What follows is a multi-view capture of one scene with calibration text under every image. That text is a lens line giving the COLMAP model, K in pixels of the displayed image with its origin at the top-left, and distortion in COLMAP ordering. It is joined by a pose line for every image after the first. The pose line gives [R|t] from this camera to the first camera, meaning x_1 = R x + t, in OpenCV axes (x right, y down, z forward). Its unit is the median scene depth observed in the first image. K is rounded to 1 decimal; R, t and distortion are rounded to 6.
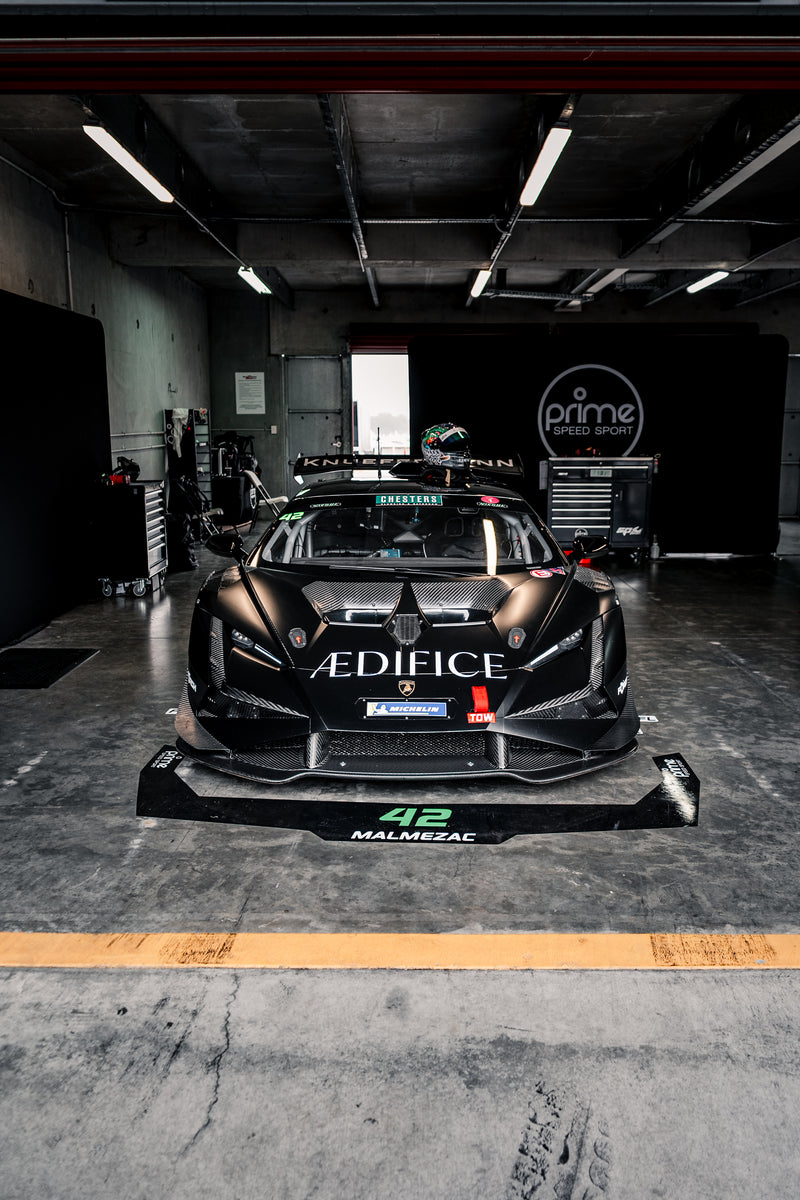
lens RADIAL K [[946.6, 0, 396.9], [0, 946.6, 595.5], [0, 0, 1]] dist [-0.011959, 0.006362]
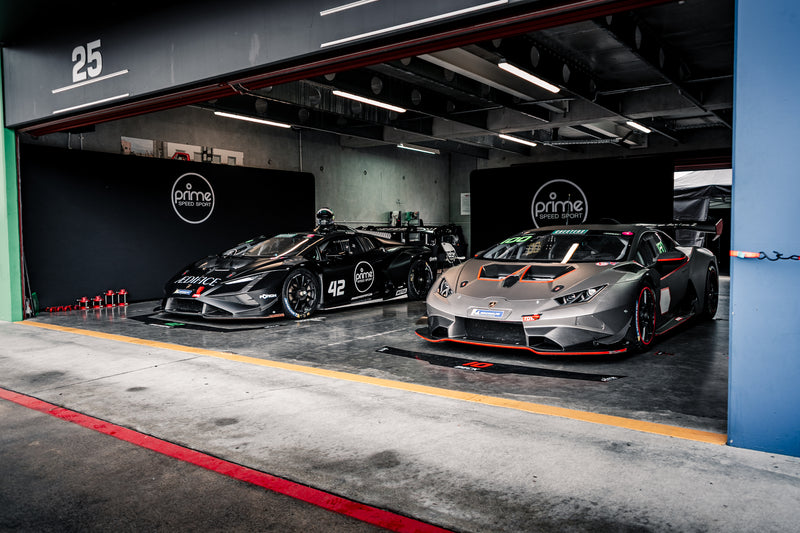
lens RADIAL K [[631.1, 0, 398.9], [0, 631.1, 264.9], [0, 0, 1]] dist [-0.011959, 0.006362]
pose [[0.804919, 0.024086, -0.592896, 0.601637], [-0.099534, 0.990499, -0.094891, 0.051335], [0.584977, 0.135393, 0.799669, -0.091112]]
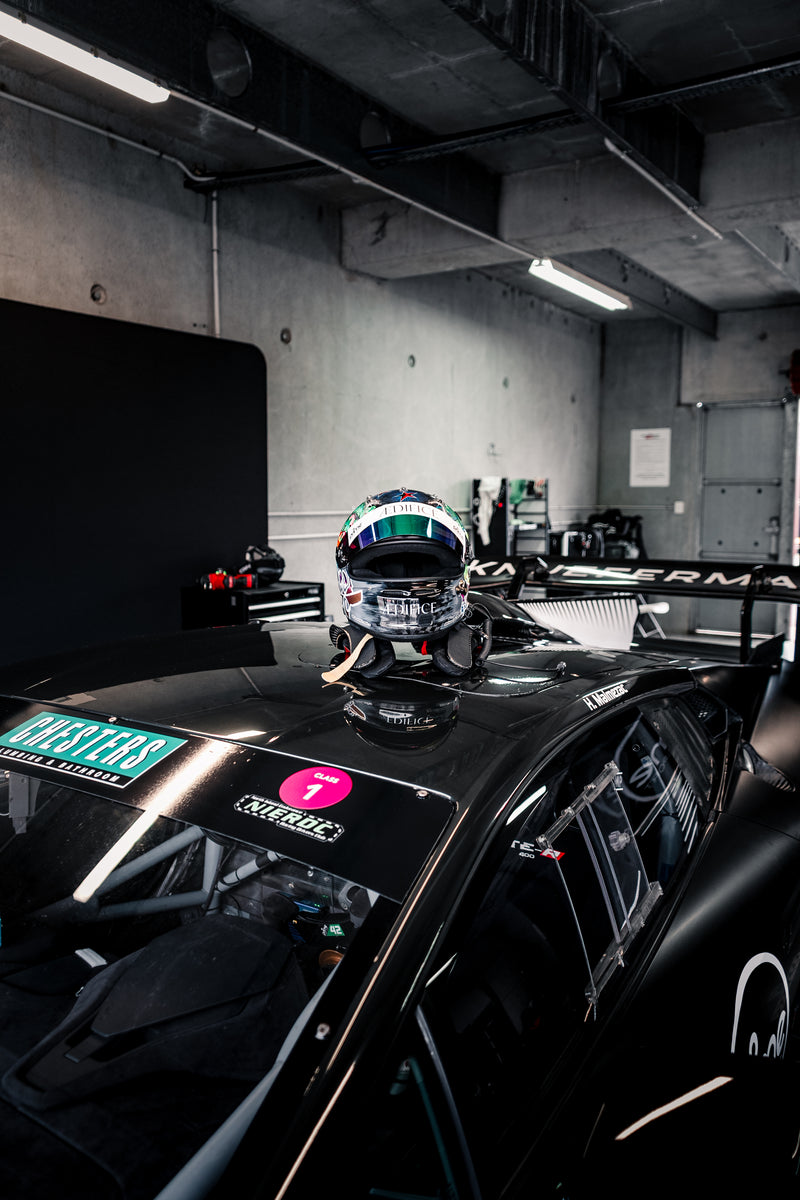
lens RADIAL K [[946.6, 0, 404.7], [0, 946.6, 605.1], [0, 0, 1]] dist [-0.011959, 0.006362]
pose [[0.833624, 0.065541, -0.548430, 0.117713], [-0.103044, 0.993957, -0.037845, -0.066508], [0.542635, 0.088061, 0.835340, 0.369092]]
